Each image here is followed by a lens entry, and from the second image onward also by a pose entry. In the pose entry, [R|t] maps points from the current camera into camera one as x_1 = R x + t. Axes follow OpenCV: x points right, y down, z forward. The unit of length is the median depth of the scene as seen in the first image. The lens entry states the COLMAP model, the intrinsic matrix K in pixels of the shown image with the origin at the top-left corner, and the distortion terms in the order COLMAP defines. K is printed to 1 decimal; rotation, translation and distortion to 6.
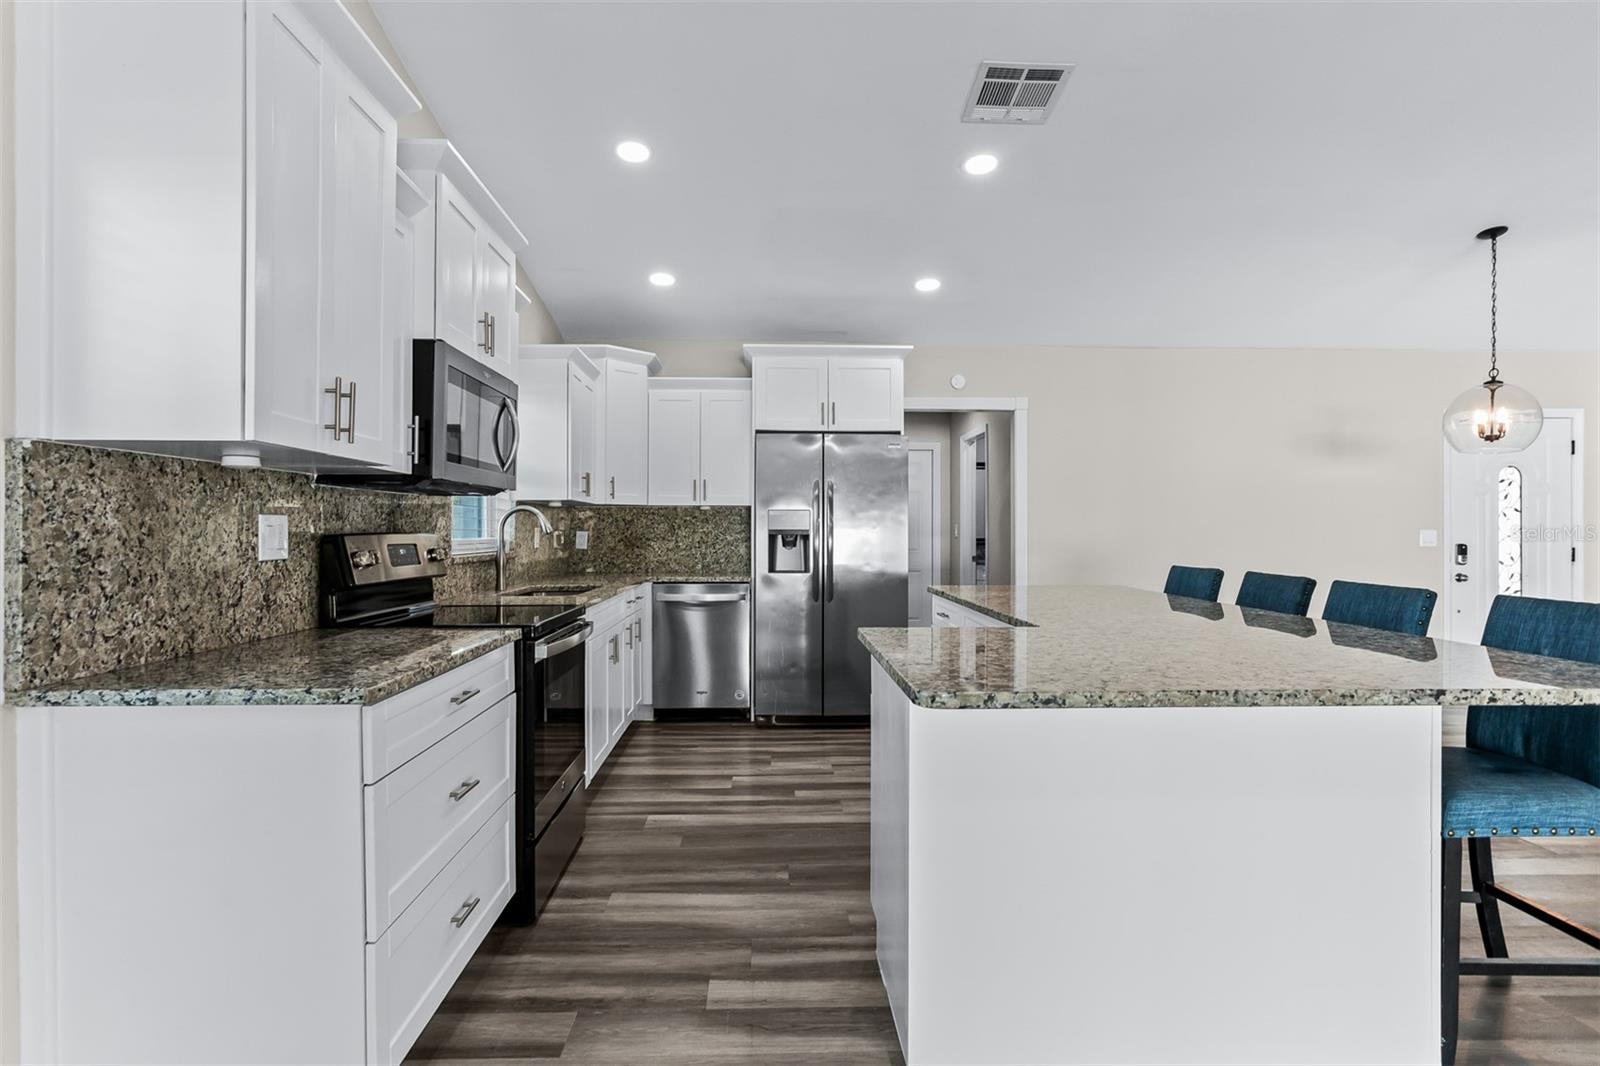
lens RADIAL K [[818.3, 0, 801.4], [0, 818.3, 532.8], [0, 0, 1]] dist [-0.016265, 0.009702]
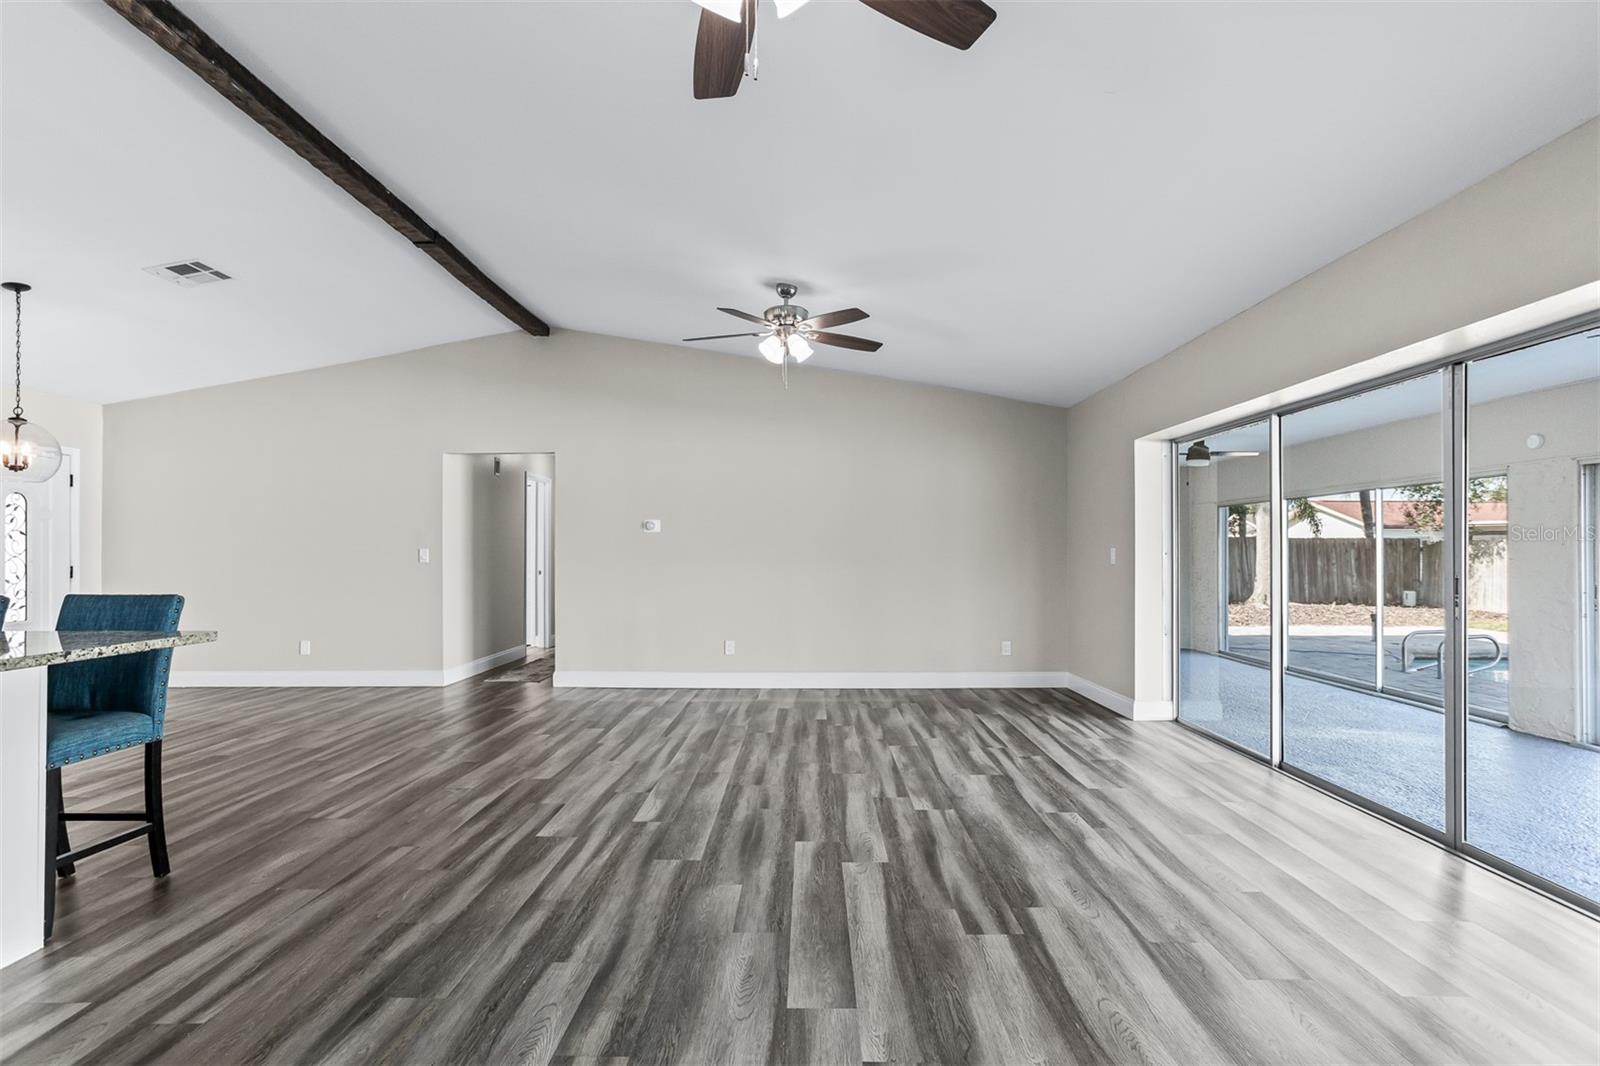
lens RADIAL K [[809.4, 0, 788.7], [0, 809.4, 543.9], [0, 0, 1]] dist [-0.016932, 0.011448]
pose [[0.056601, 0.010662, 0.998340, -0.204817], [0.005974, 0.999921, -0.011018, 0.007094], [-0.998379, 0.006588, 0.056533, -0.134035]]
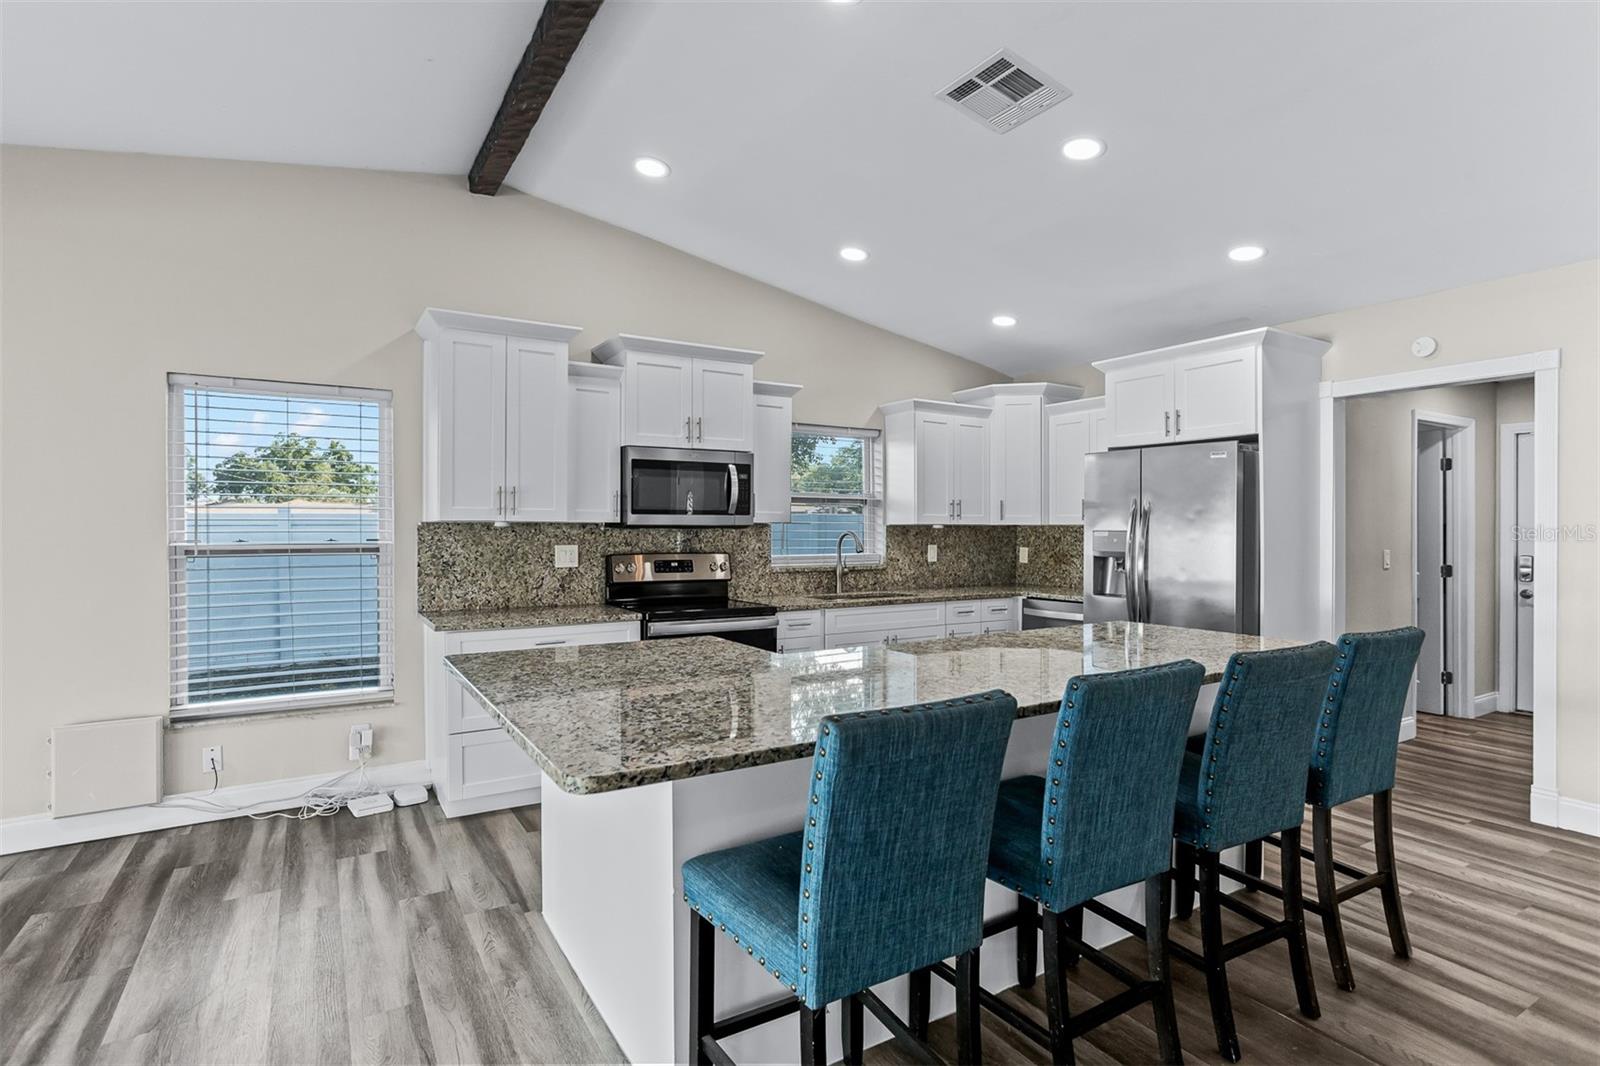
lens RADIAL K [[809.4, 0, 800.5], [0, 809.4, 530.4], [0, 0, 1]] dist [-0.016932, 0.011448]
pose [[0.493277, 0.000998, -0.869872, 0.715657], [-0.003453, 0.999994, -0.000811, -0.030588], [0.869866, 0.003404, 0.493277, 0.265342]]
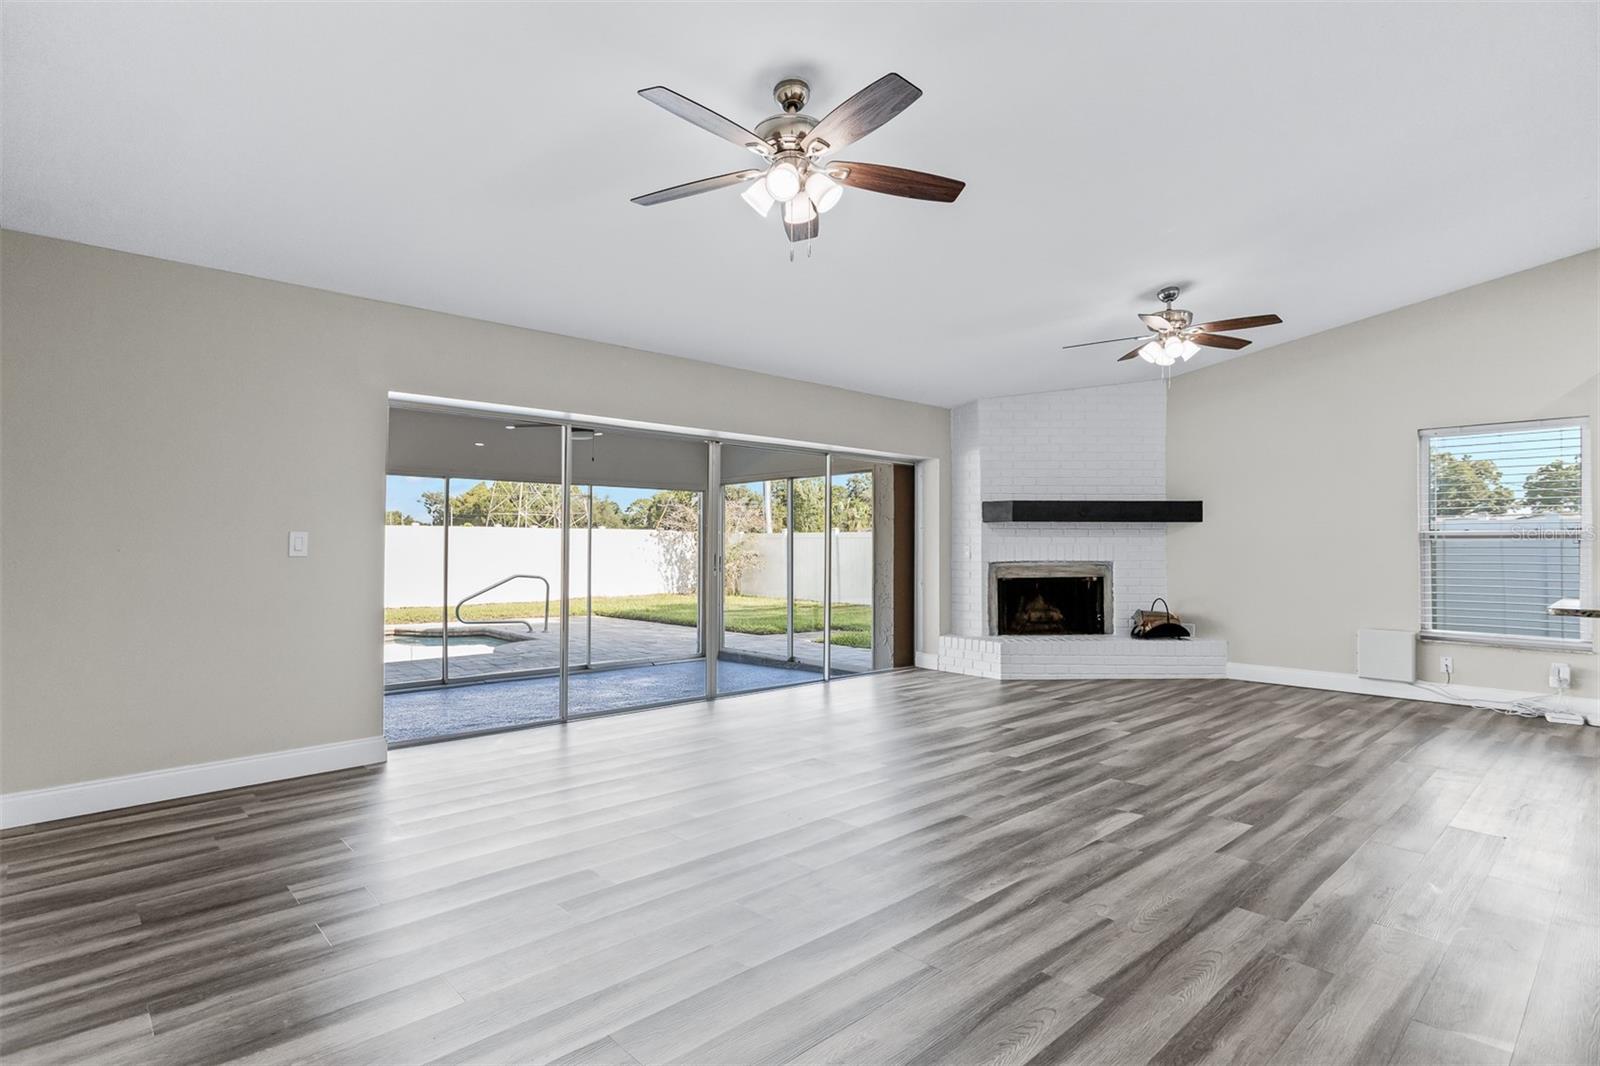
lens RADIAL K [[818.3, 0, 798.7], [0, 818.3, 521.2], [0, 0, 1]] dist [-0.016265, 0.009702]
pose [[-0.750631, -0.021386, -0.660376, 1.402872], [-0.005962, 0.999655, -0.025596, 0.011695], [0.660695, -0.015276, -0.750499, 0.455735]]
